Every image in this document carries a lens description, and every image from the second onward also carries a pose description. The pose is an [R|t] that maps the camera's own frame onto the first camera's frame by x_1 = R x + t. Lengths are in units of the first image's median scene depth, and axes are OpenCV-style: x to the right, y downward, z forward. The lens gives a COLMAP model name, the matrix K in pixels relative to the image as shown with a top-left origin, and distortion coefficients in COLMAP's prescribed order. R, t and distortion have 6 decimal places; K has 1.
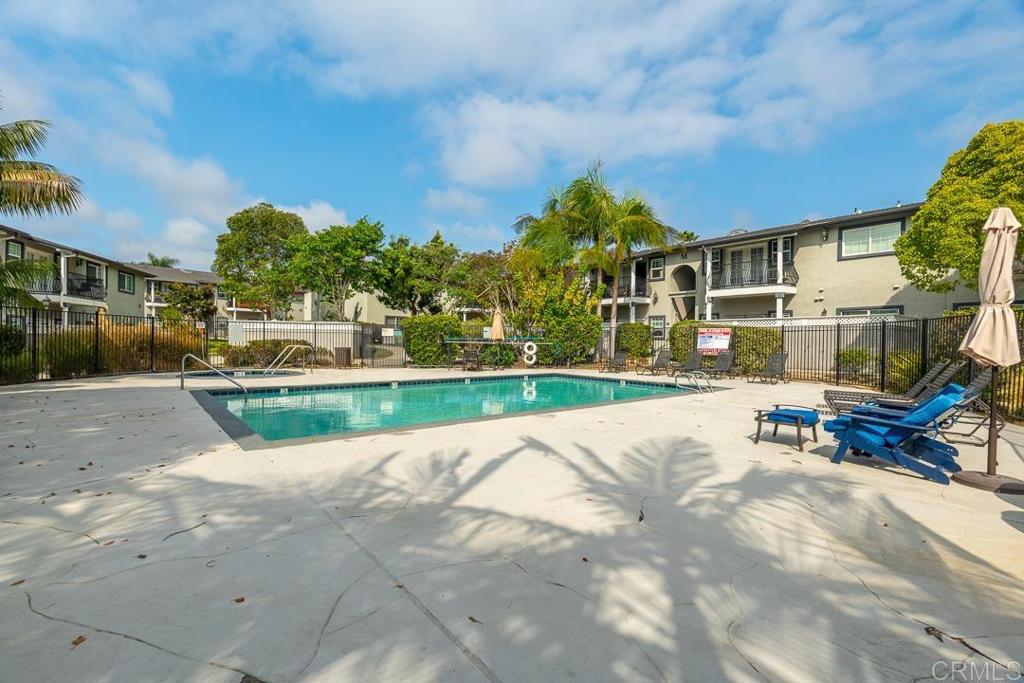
lens RADIAL K [[477.8, 0, 512.0], [0, 477.8, 341.5], [0, 0, 1]] dist [0.000348, 0.000004]
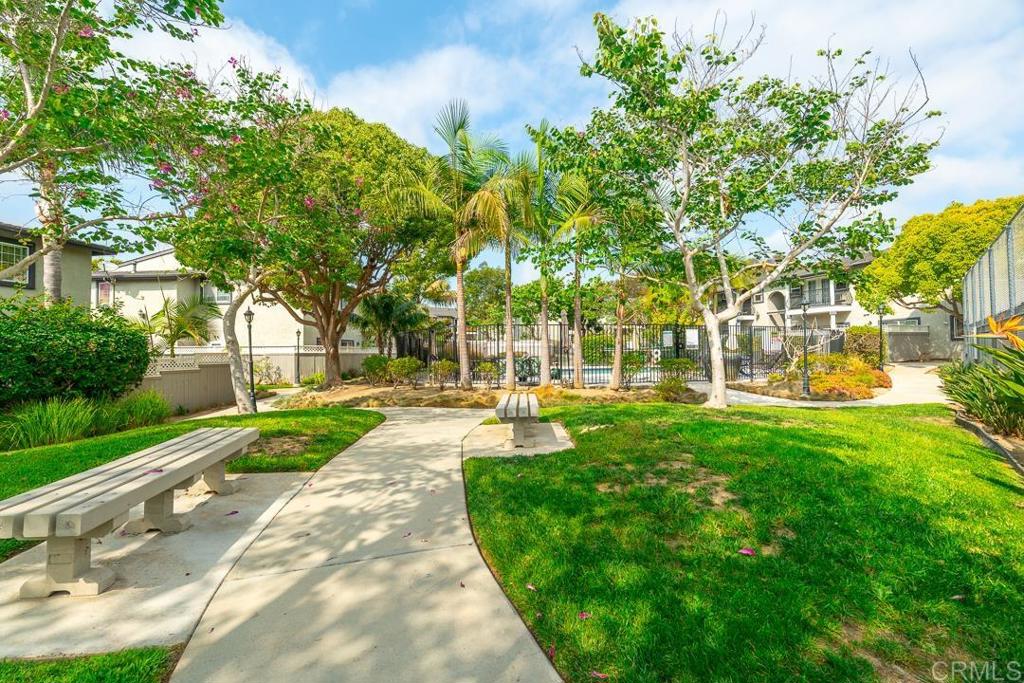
lens RADIAL K [[477.8, 0, 512.0], [0, 477.8, 341.5], [0, 0, 1]] dist [0.000348, 0.000004]
pose [[0.940979, -0.031597, -0.336986, 0.108198], [0.021947, 0.999234, -0.032410, 0.014185], [0.337752, 0.023101, 0.940952, -0.610244]]
